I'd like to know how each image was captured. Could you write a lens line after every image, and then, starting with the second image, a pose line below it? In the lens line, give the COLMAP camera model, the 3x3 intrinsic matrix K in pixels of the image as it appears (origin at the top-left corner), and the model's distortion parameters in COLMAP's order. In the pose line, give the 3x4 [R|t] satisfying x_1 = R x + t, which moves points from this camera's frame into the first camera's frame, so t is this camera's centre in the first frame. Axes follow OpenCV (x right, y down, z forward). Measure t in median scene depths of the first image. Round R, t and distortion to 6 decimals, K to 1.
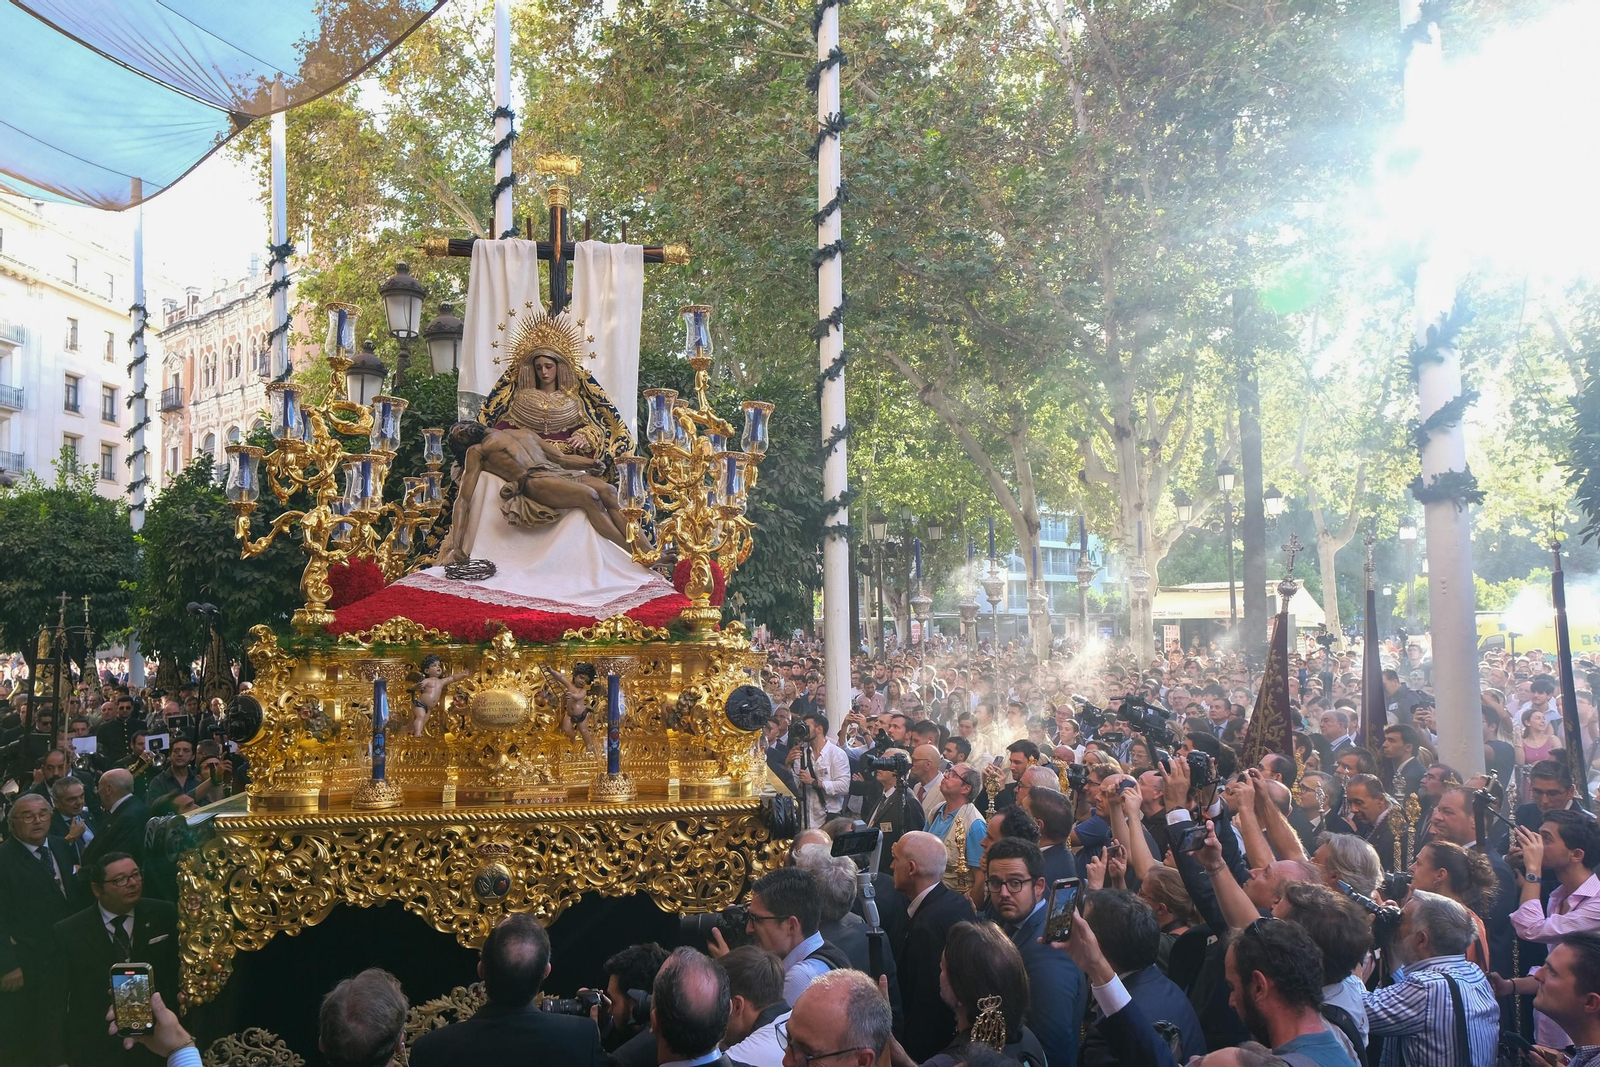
lens RADIAL K [[1229.4, 0, 805.8], [0, 1229.4, 523.2], [0, 0, 1]] dist [-0.002600, -0.003314]
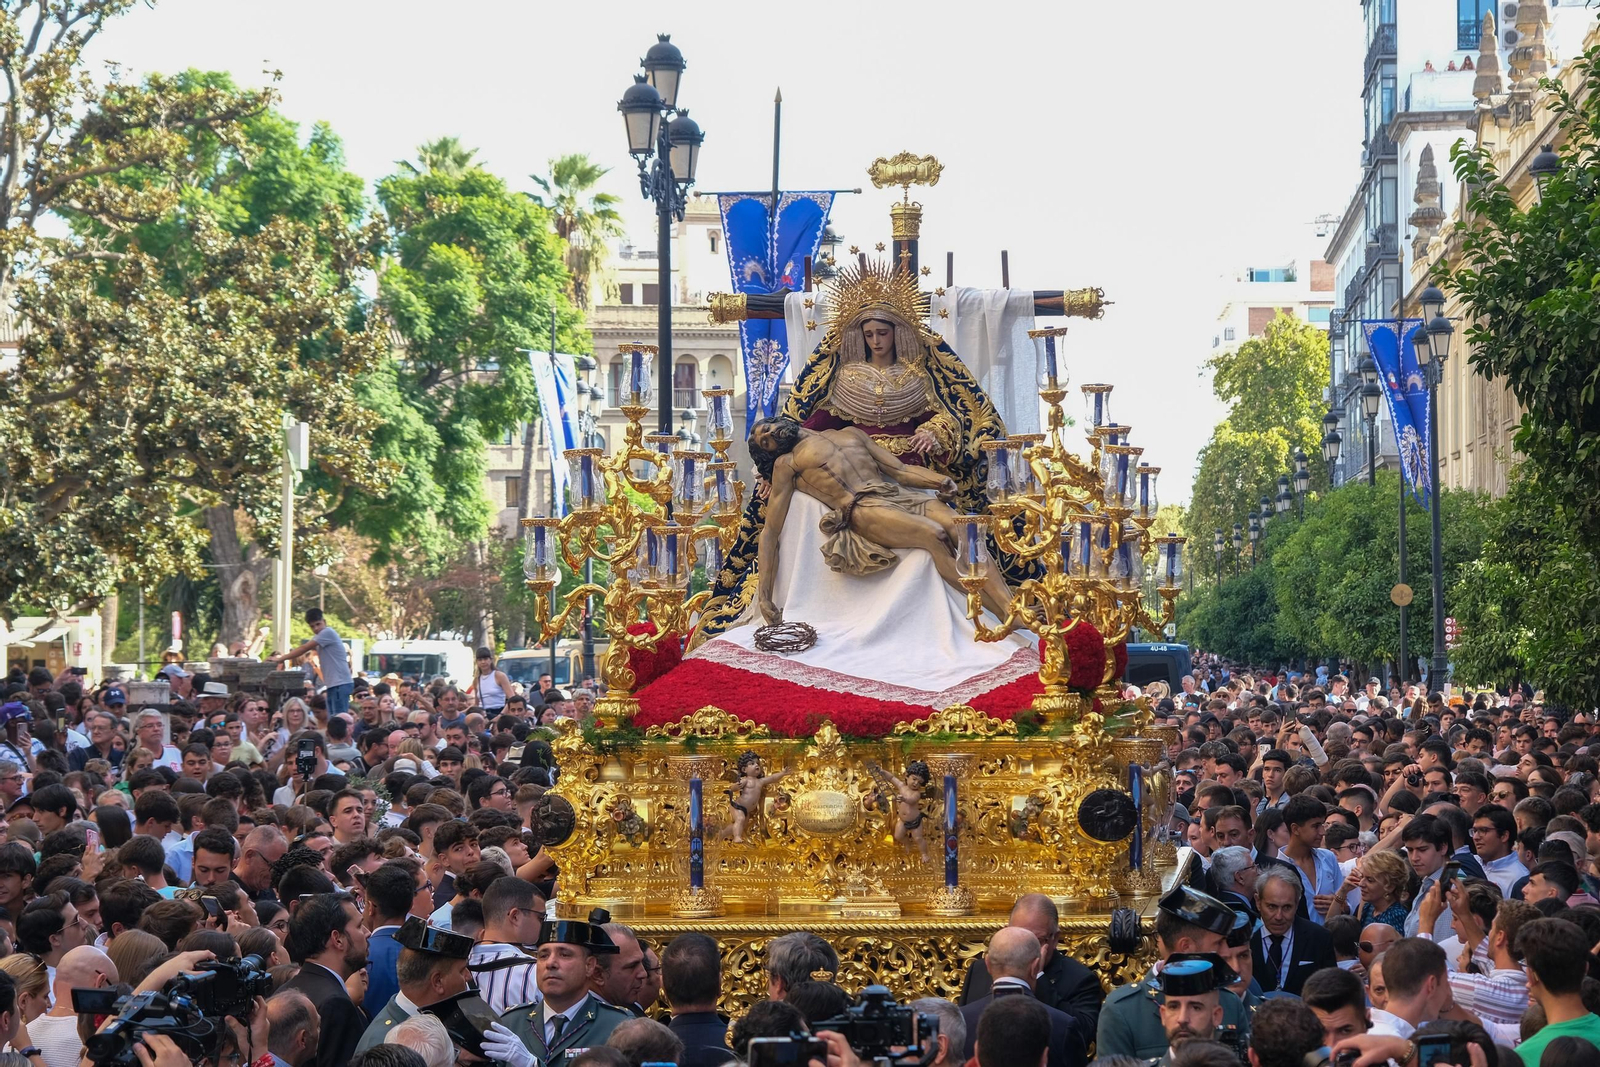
lens RADIAL K [[4031.3, 0, 804.4], [0, 4031.3, 534.0], [0, 0, 1]] dist [-0.370593, 0.000000]
pose [[0.969109, -0.005169, -0.246579, 0.433571], [0.024615, 0.996816, 0.075848, -0.257990], [0.245402, -0.079575, 0.966150, -1.712839]]
